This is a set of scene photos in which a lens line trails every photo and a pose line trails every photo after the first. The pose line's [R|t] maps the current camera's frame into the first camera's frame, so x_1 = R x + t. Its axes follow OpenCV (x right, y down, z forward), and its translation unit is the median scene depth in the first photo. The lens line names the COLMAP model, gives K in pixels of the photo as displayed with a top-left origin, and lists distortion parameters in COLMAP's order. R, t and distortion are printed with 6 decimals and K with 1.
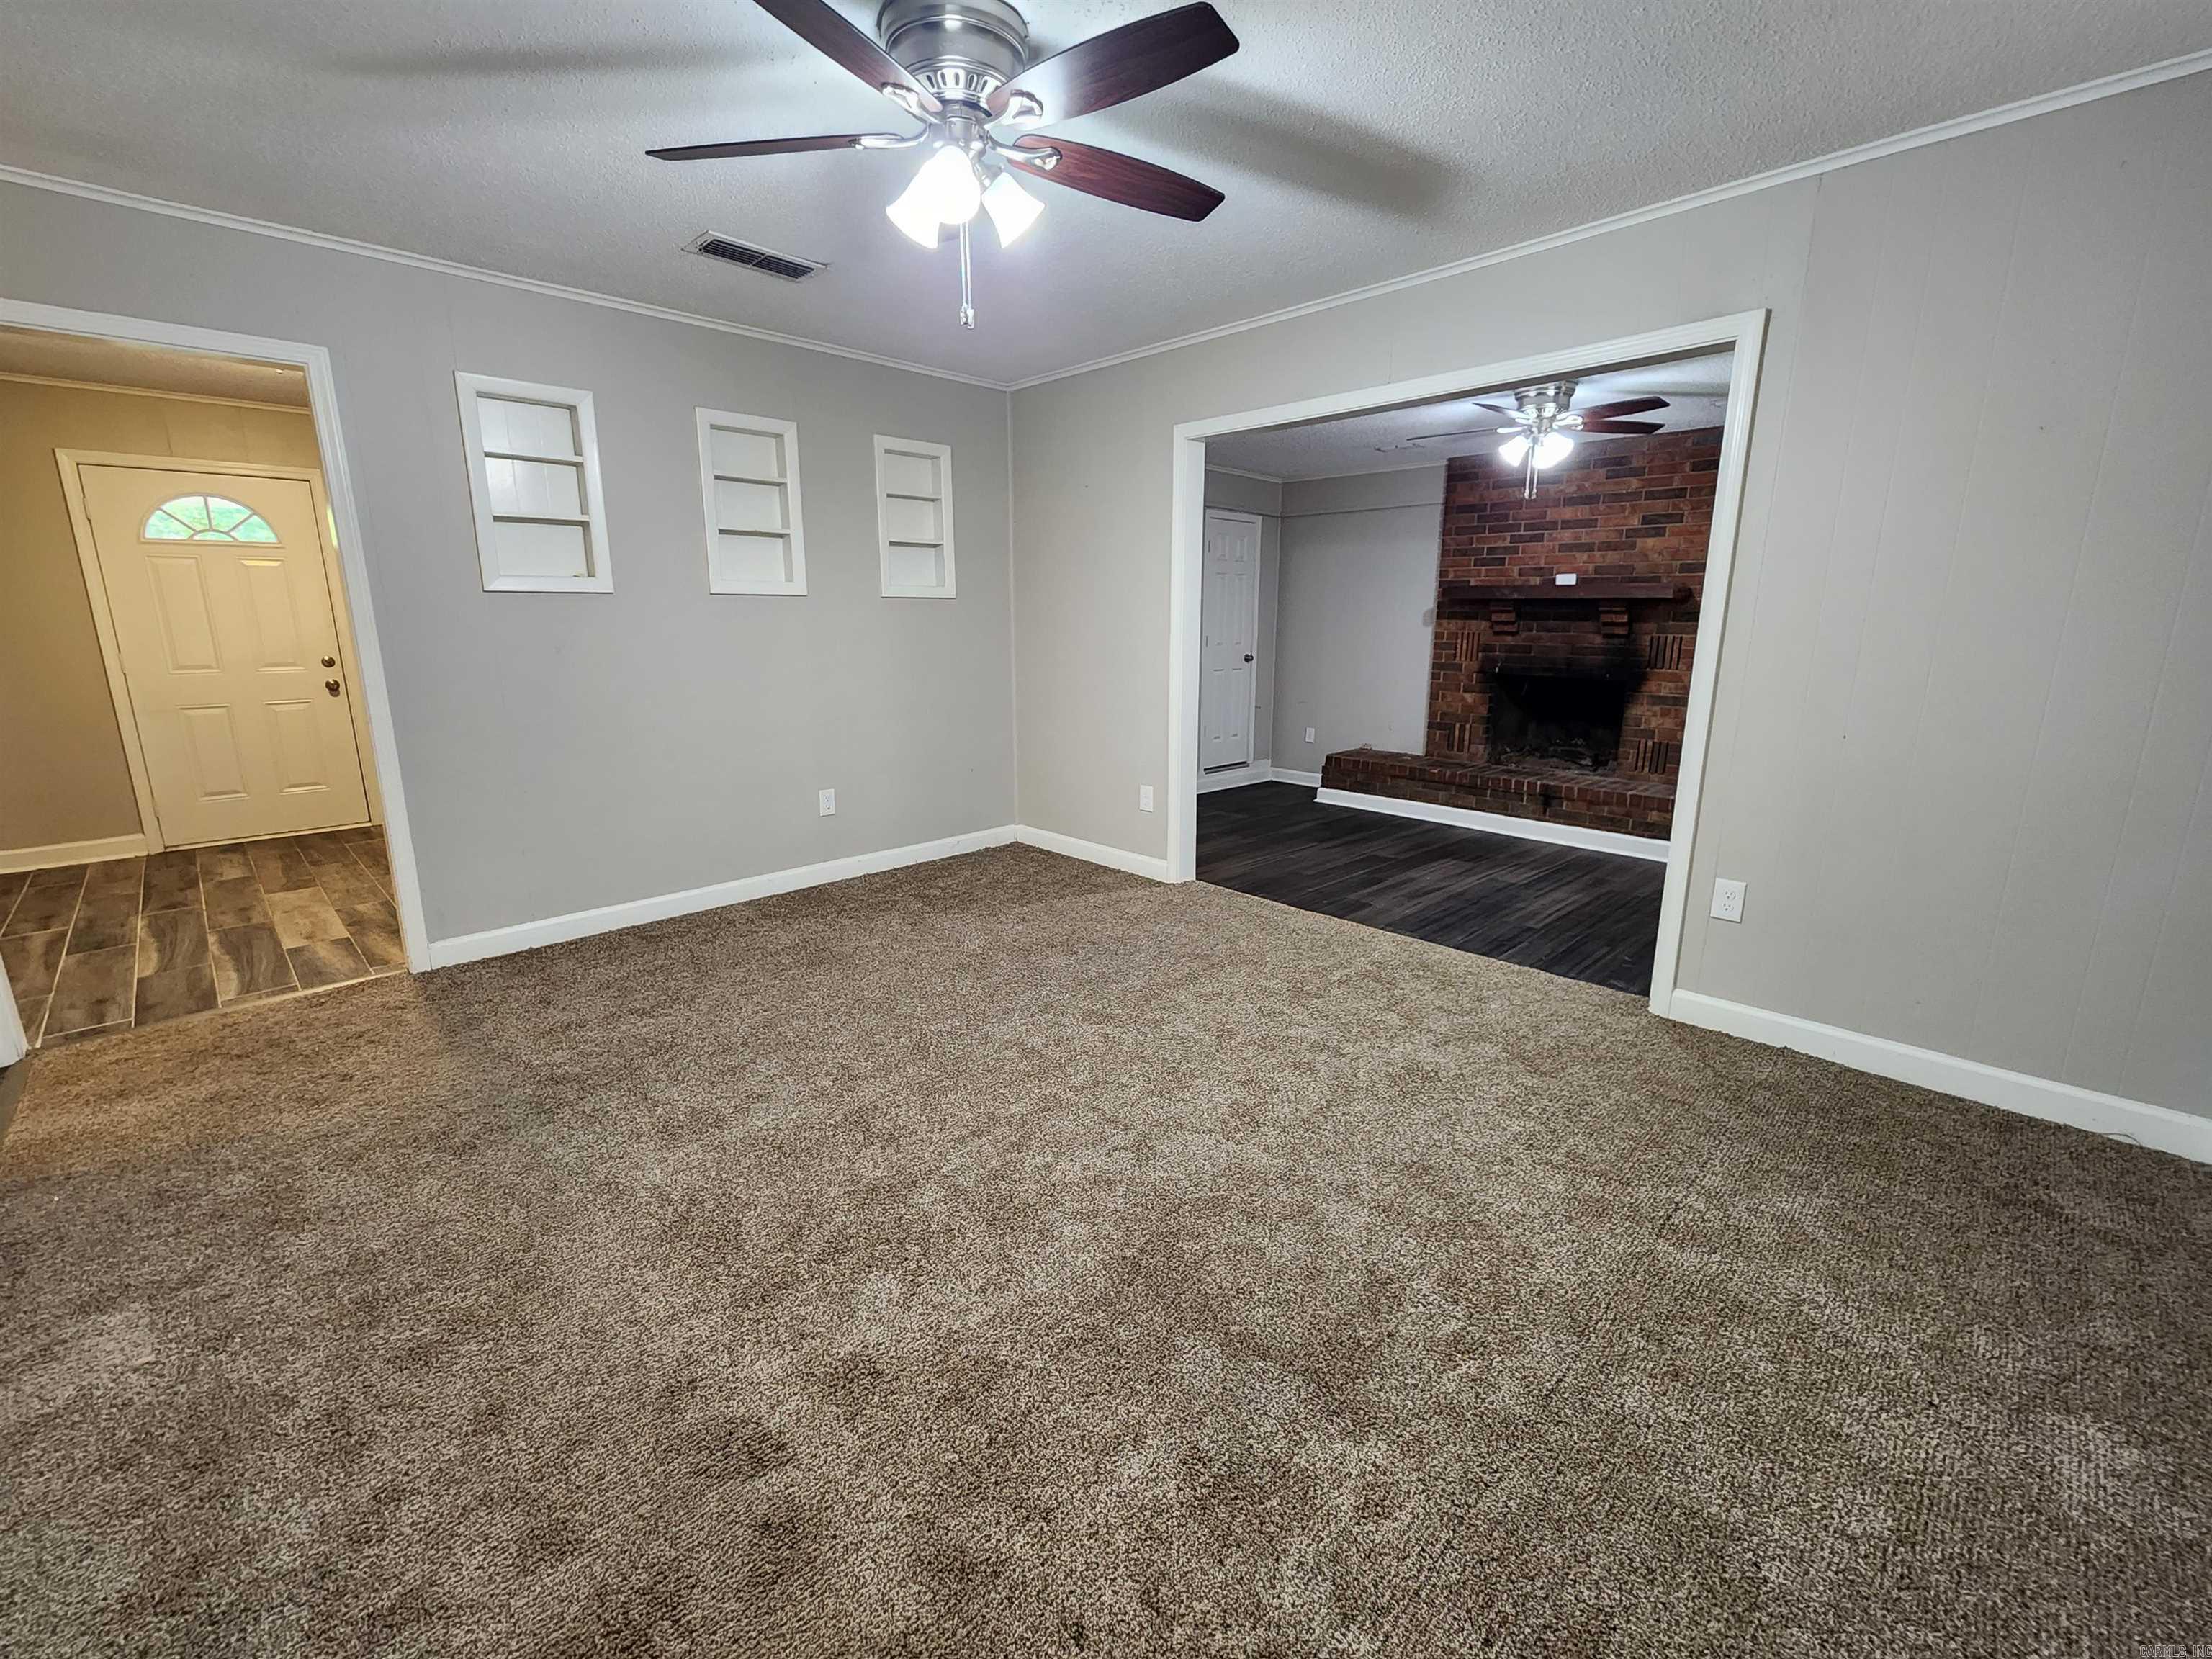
lens RADIAL K [[916.2, 0, 1102.1], [0, 916.2, 819.1], [0, 0, 1]] dist [-0.000505, -0.000210]
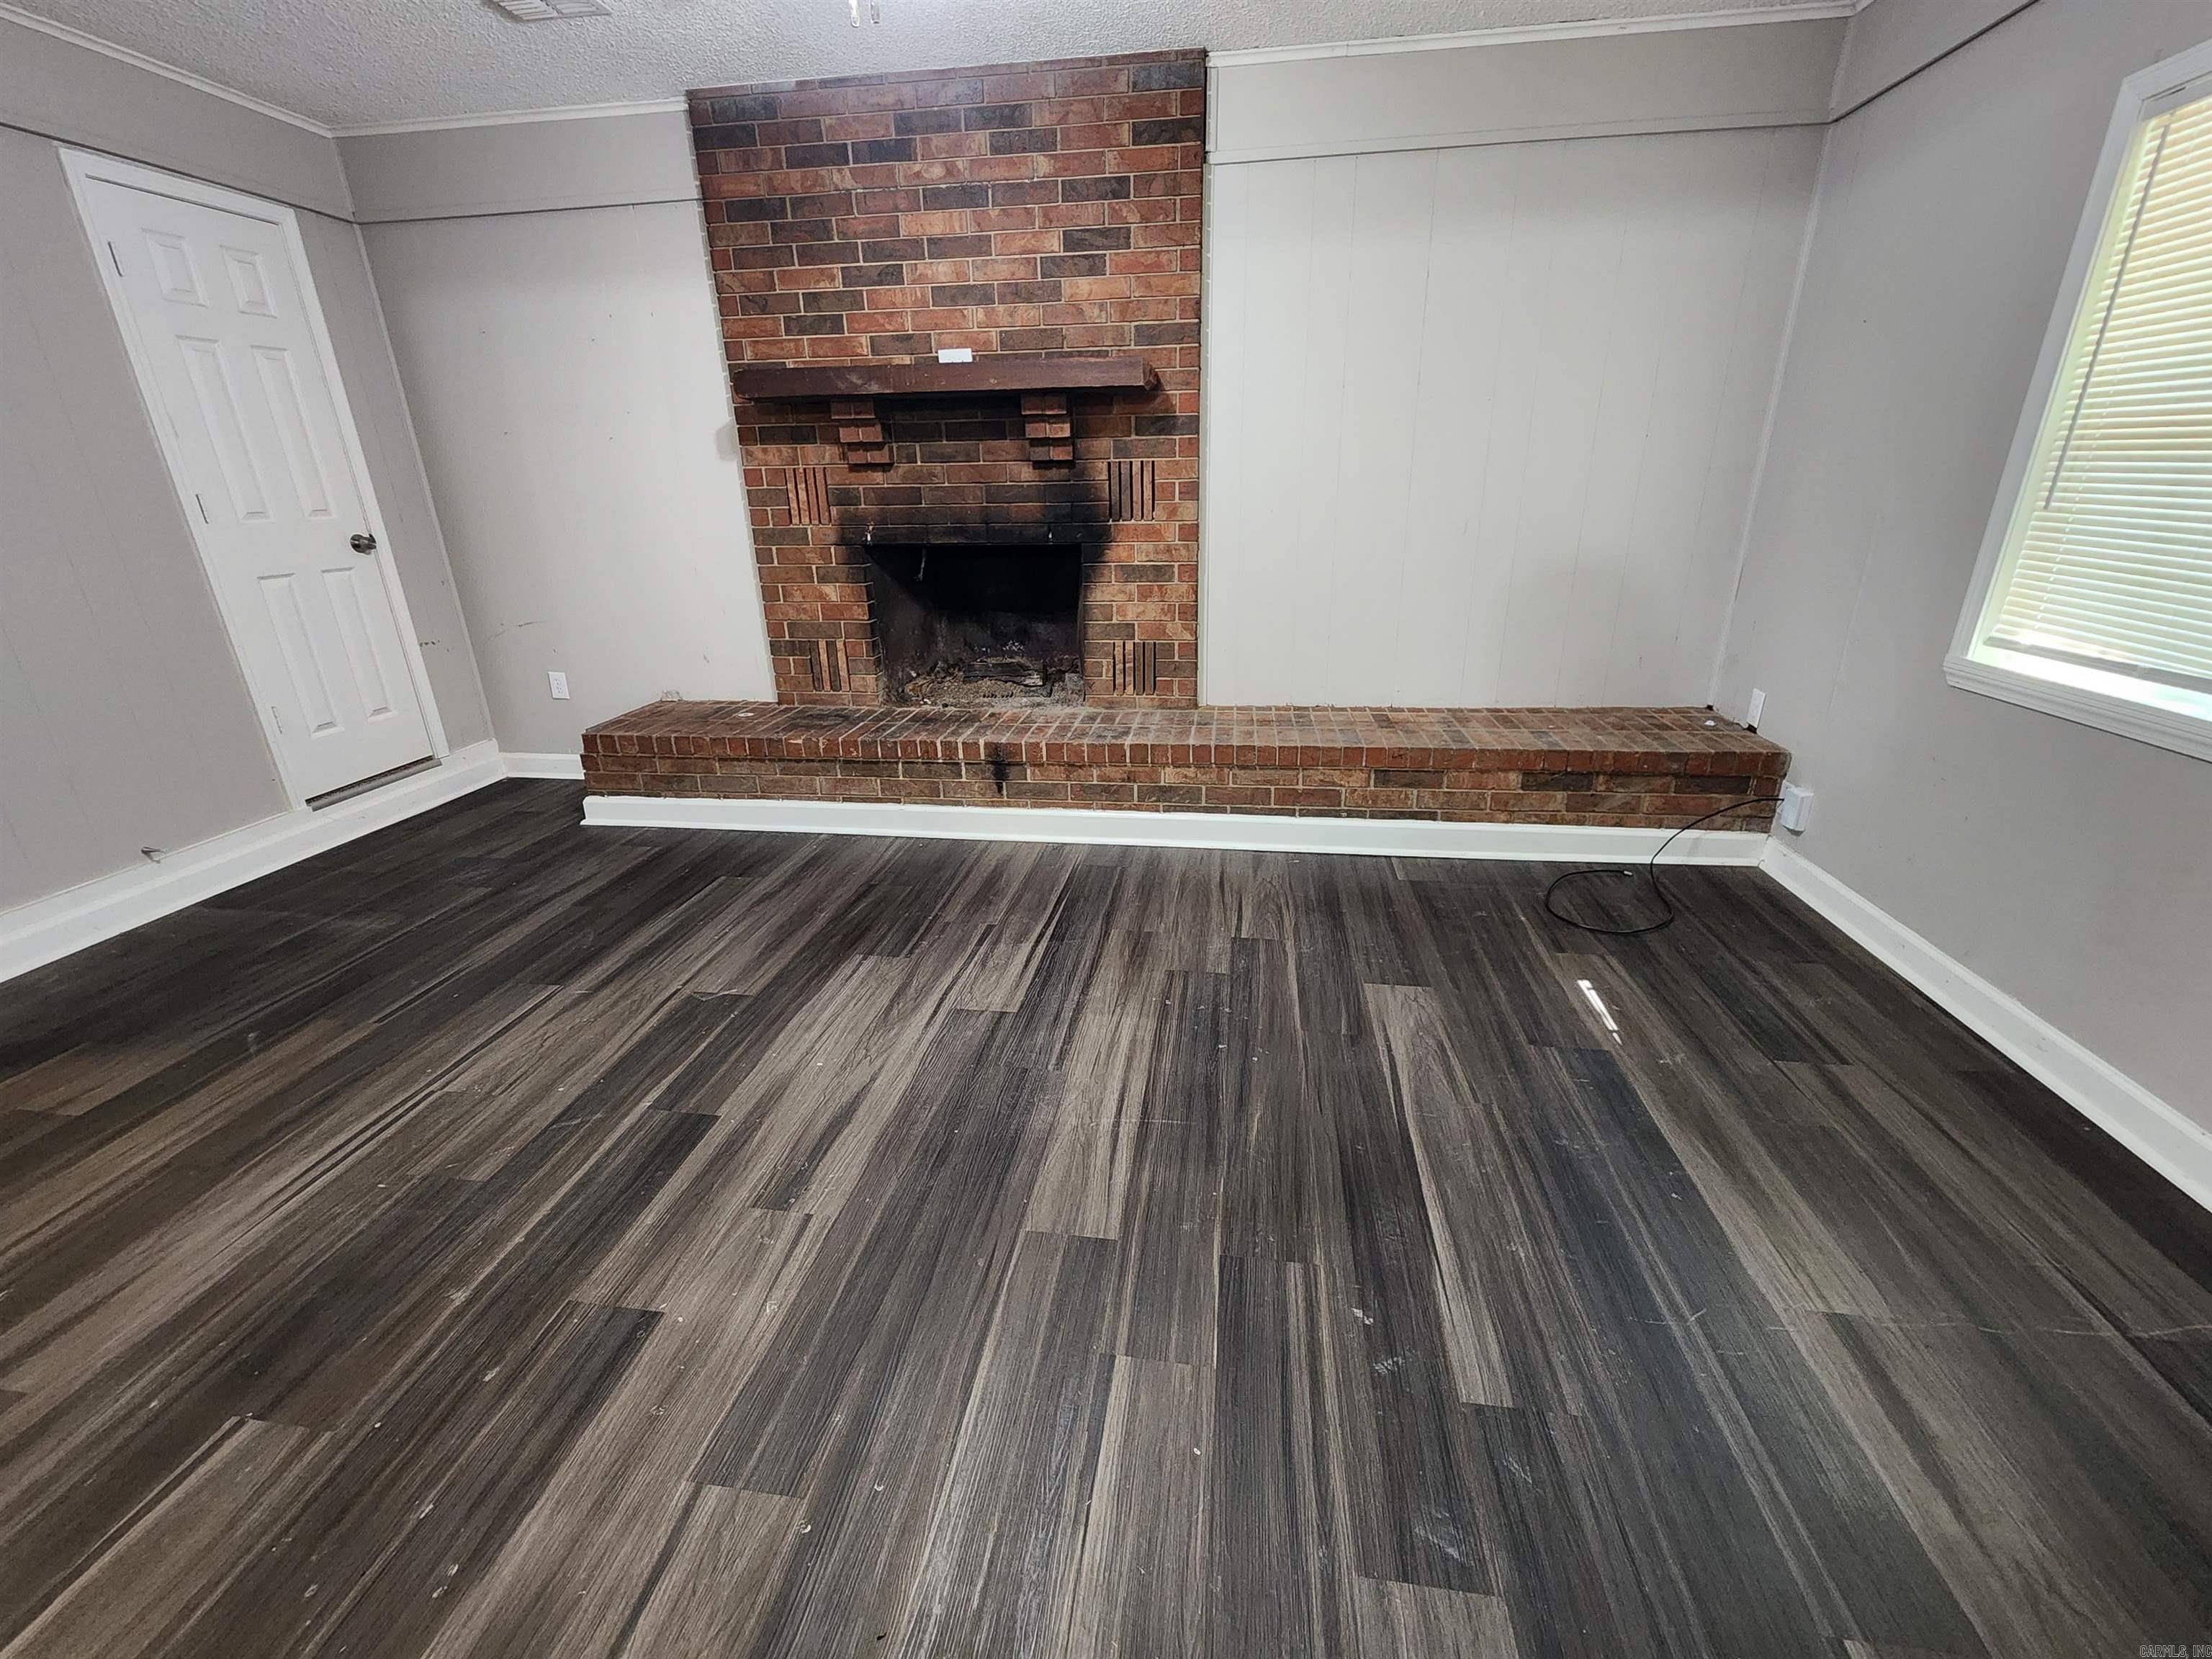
lens RADIAL K [[916.2, 0, 1102.1], [0, 916.2, 819.1], [0, 0, 1]] dist [-0.000505, -0.000210]
pose [[0.796484, -0.232270, 0.558269, 0.203314], [0.155115, 0.970868, 0.182632, -0.080241], [-0.584426, -0.058868, 0.809309, 0.480152]]
